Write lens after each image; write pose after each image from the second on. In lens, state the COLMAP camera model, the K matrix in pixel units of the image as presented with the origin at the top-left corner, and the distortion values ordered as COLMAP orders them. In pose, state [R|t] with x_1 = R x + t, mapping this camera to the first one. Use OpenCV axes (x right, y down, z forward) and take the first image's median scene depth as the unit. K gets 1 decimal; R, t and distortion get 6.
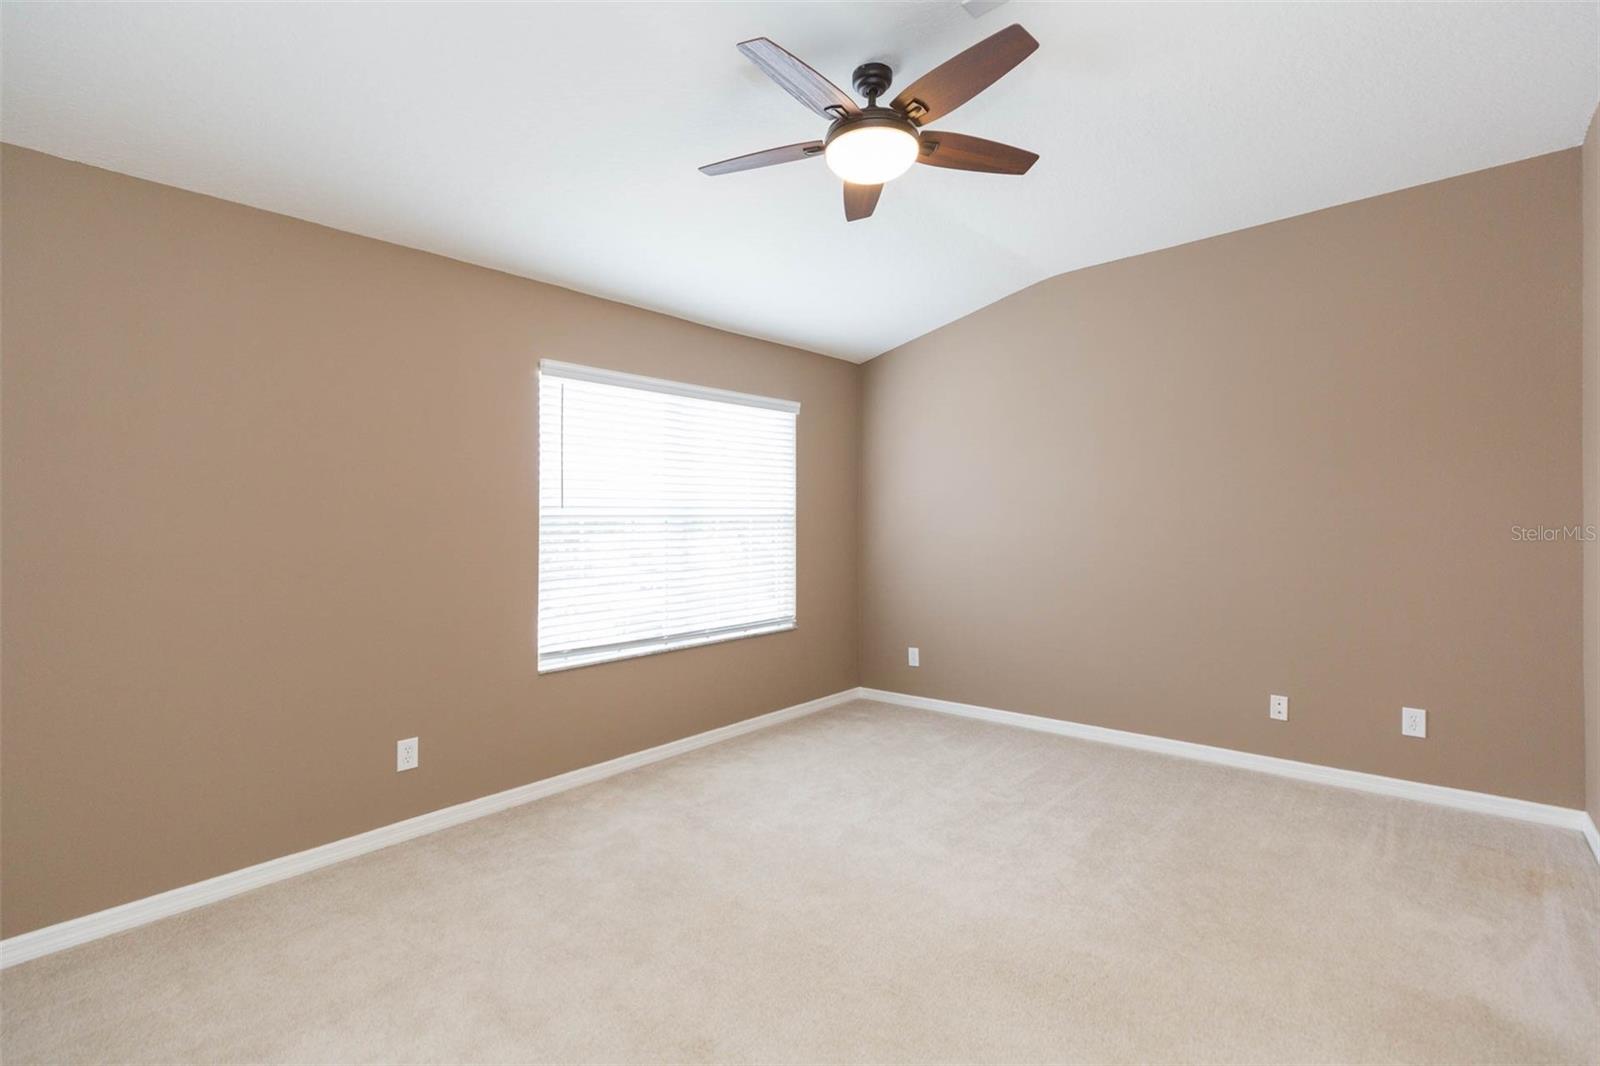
lens RADIAL K [[718.8, 0, 813.5], [0, 718.8, 526.6], [0, 0, 1]] dist [0.002260, 0.000367]
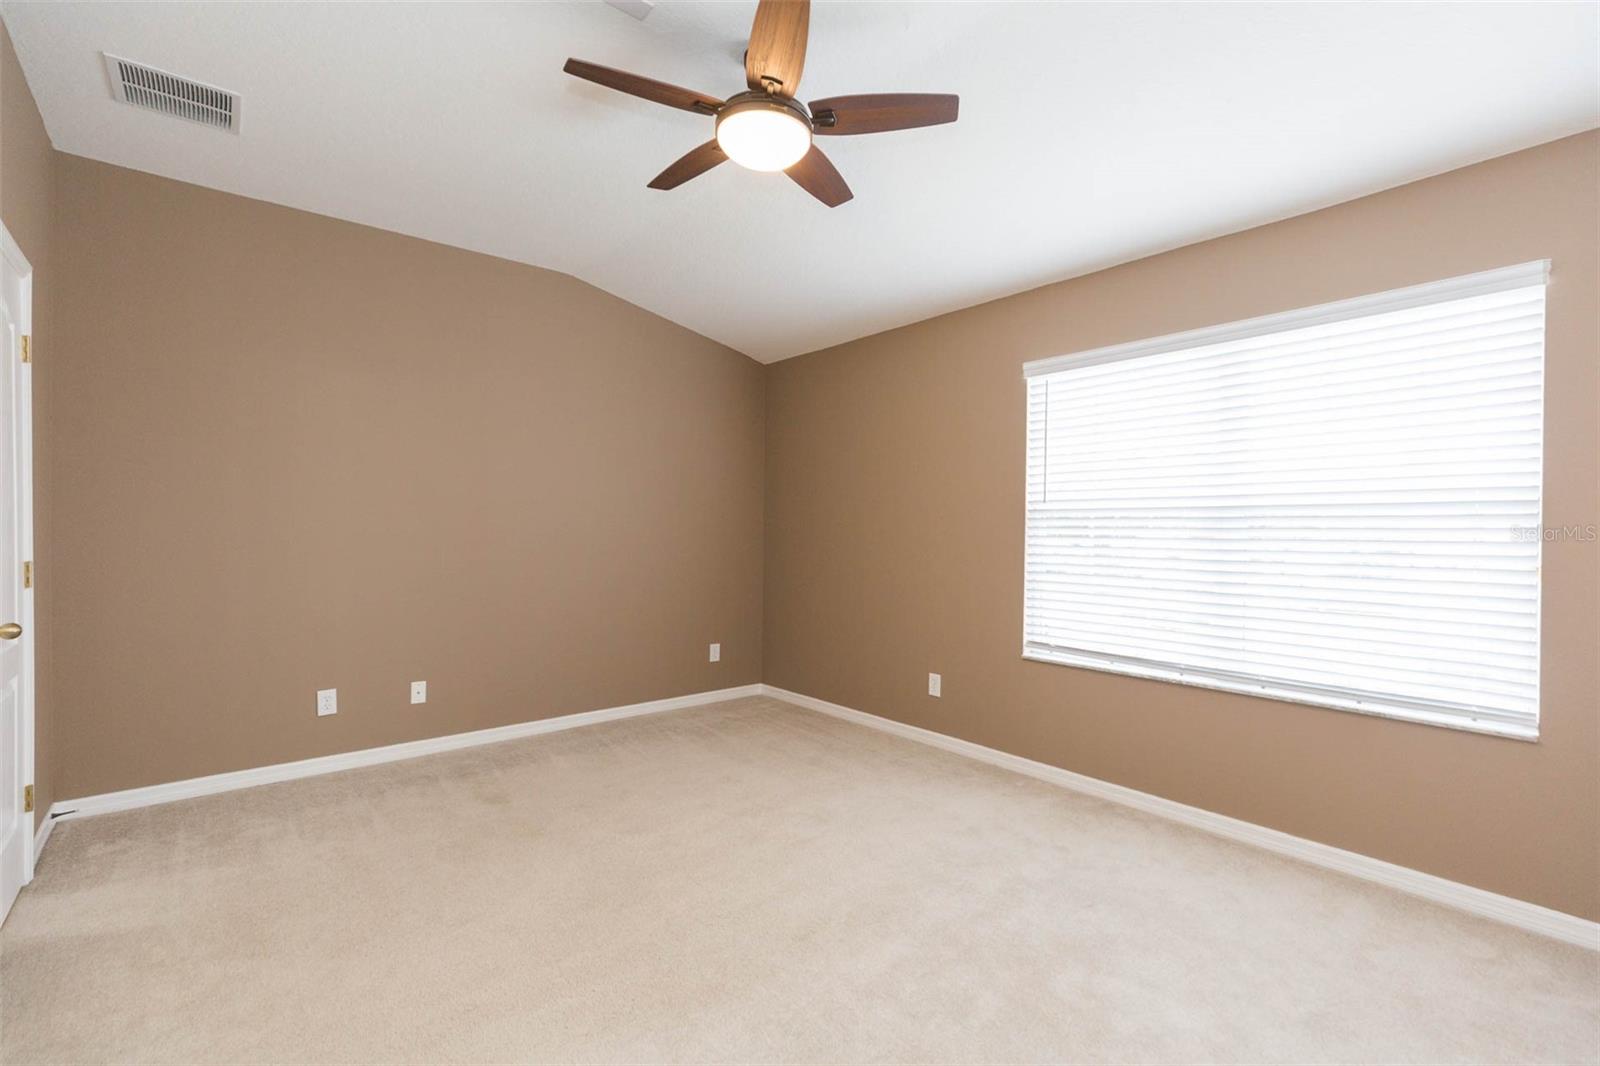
lens RADIAL K [[718.8, 0, 813.5], [0, 718.8, 526.6], [0, 0, 1]] dist [0.002260, 0.000367]
pose [[-0.138825, 0.015993, -0.990188, 0.692271], [-0.005143, 0.999844, 0.016870, -0.007105], [0.990304, 0.007434, -0.138721, 0.808913]]
